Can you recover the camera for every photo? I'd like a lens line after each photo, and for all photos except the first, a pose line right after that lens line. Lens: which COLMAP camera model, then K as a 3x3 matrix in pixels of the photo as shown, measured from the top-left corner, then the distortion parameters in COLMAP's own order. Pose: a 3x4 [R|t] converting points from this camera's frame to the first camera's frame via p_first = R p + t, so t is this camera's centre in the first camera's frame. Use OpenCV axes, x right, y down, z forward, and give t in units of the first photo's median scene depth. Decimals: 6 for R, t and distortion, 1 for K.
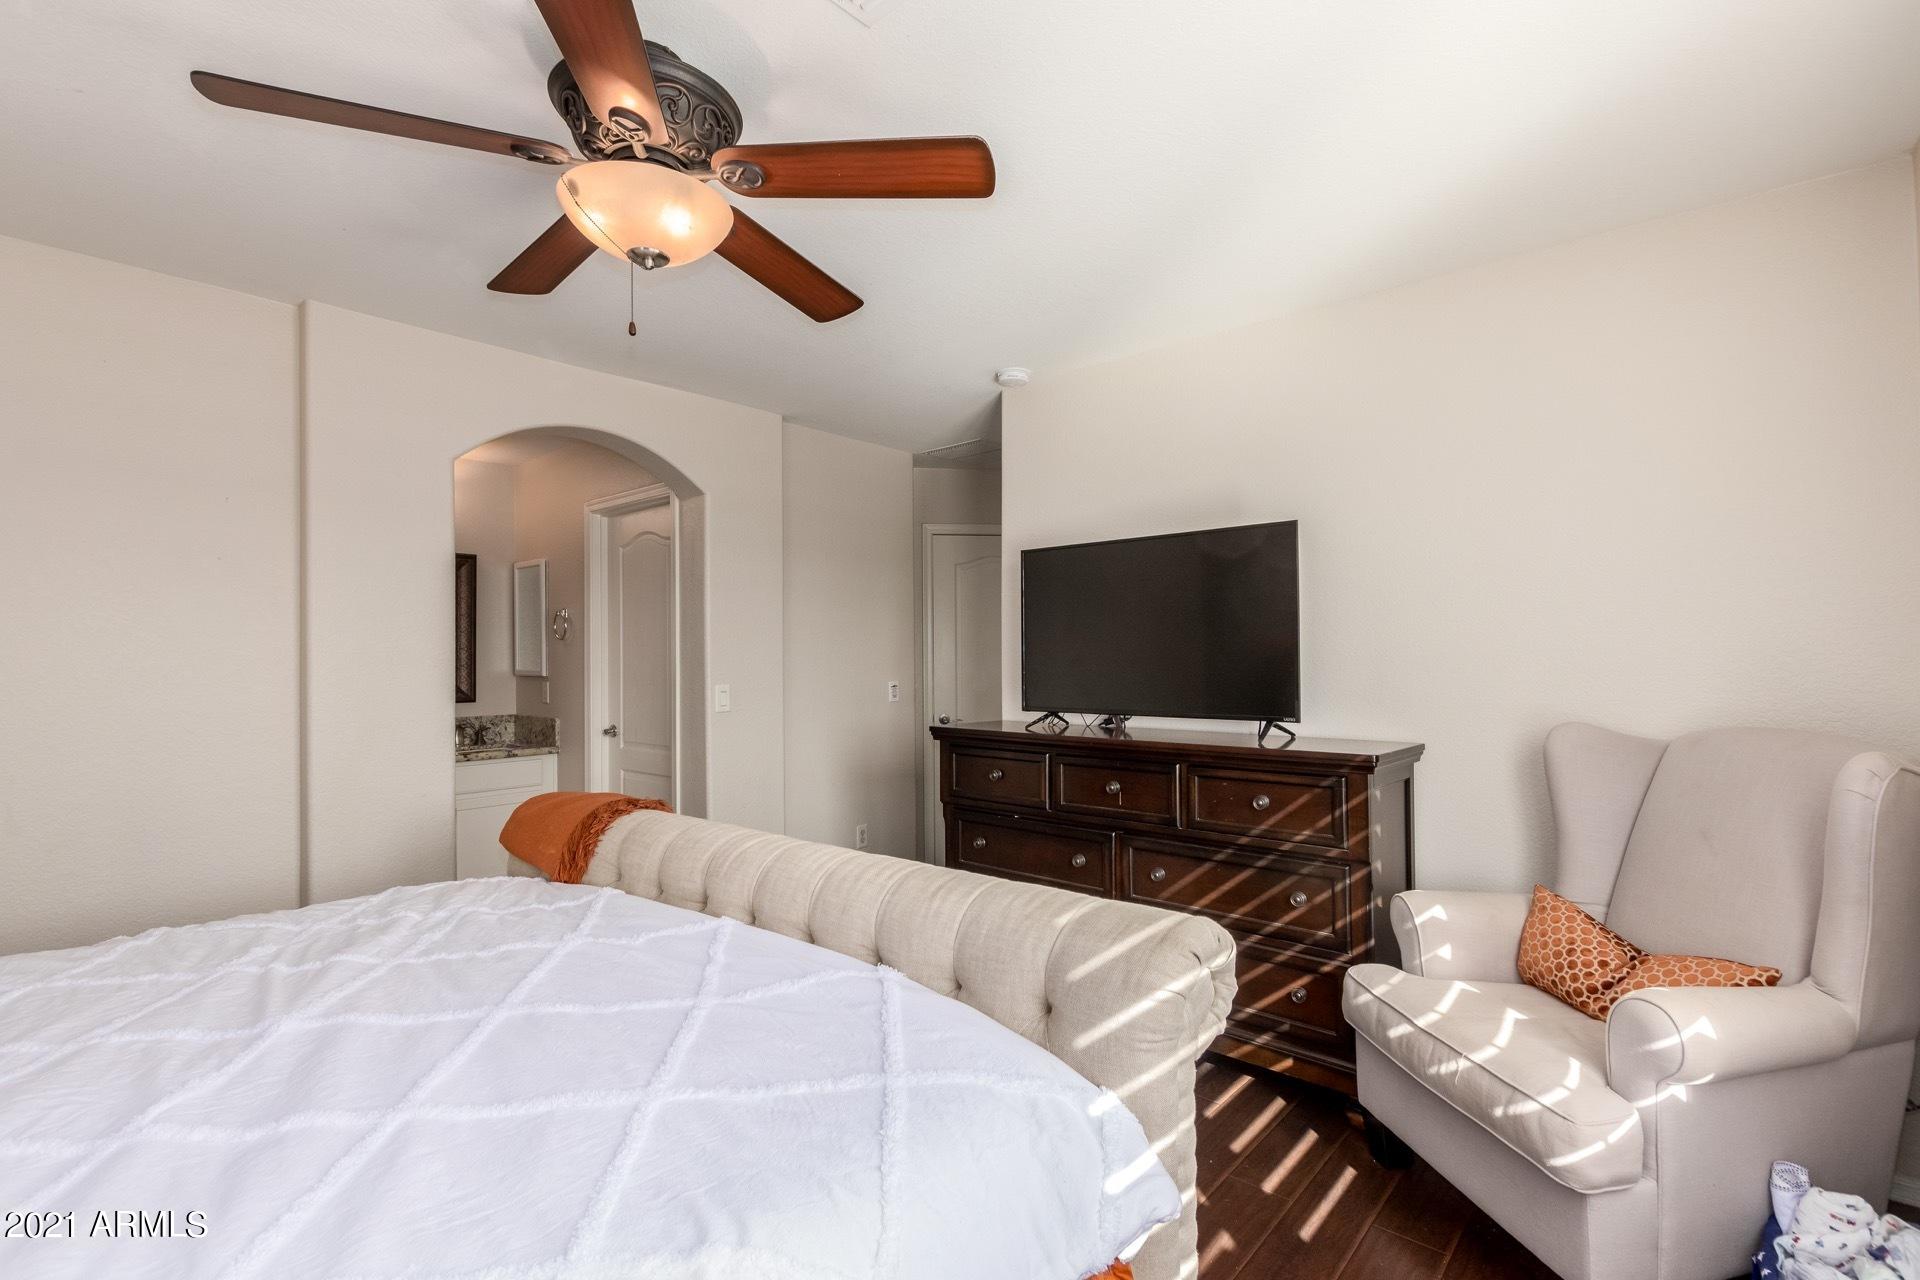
lens RADIAL K [[888.9, 0, 964.5], [0, 888.9, 650.9], [0, 0, 1]] dist [0.005019, -0.000337]
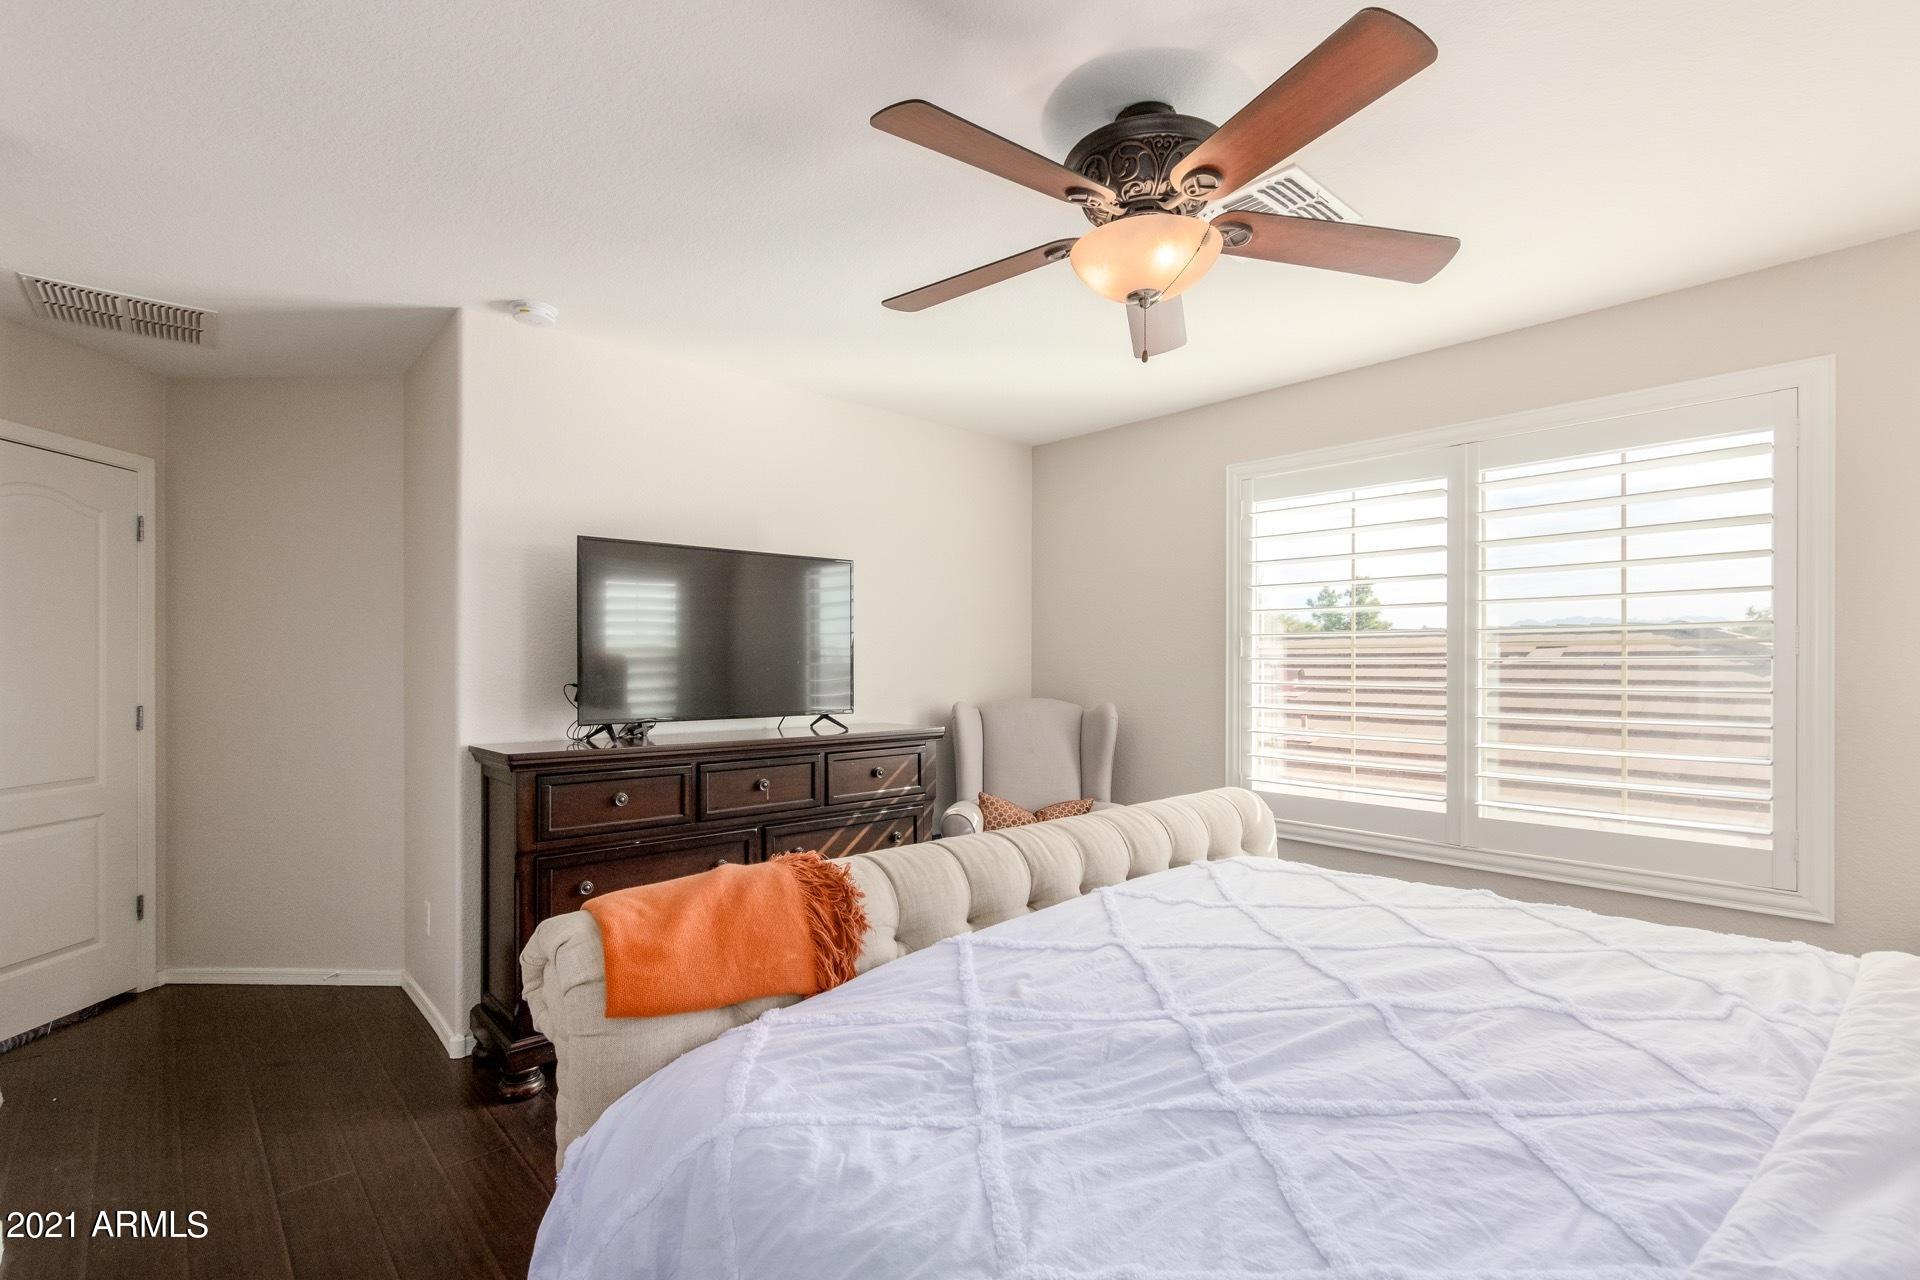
lens RADIAL K [[888.9, 0, 964.5], [0, 888.9, 650.9], [0, 0, 1]] dist [0.005019, -0.000337]
pose [[0.120452, 0.013886, 0.992622, -0.914843], [-0.012211, 0.999847, -0.012505, 0.001143], [-0.992644, -0.010615, 0.120603, 0.652336]]
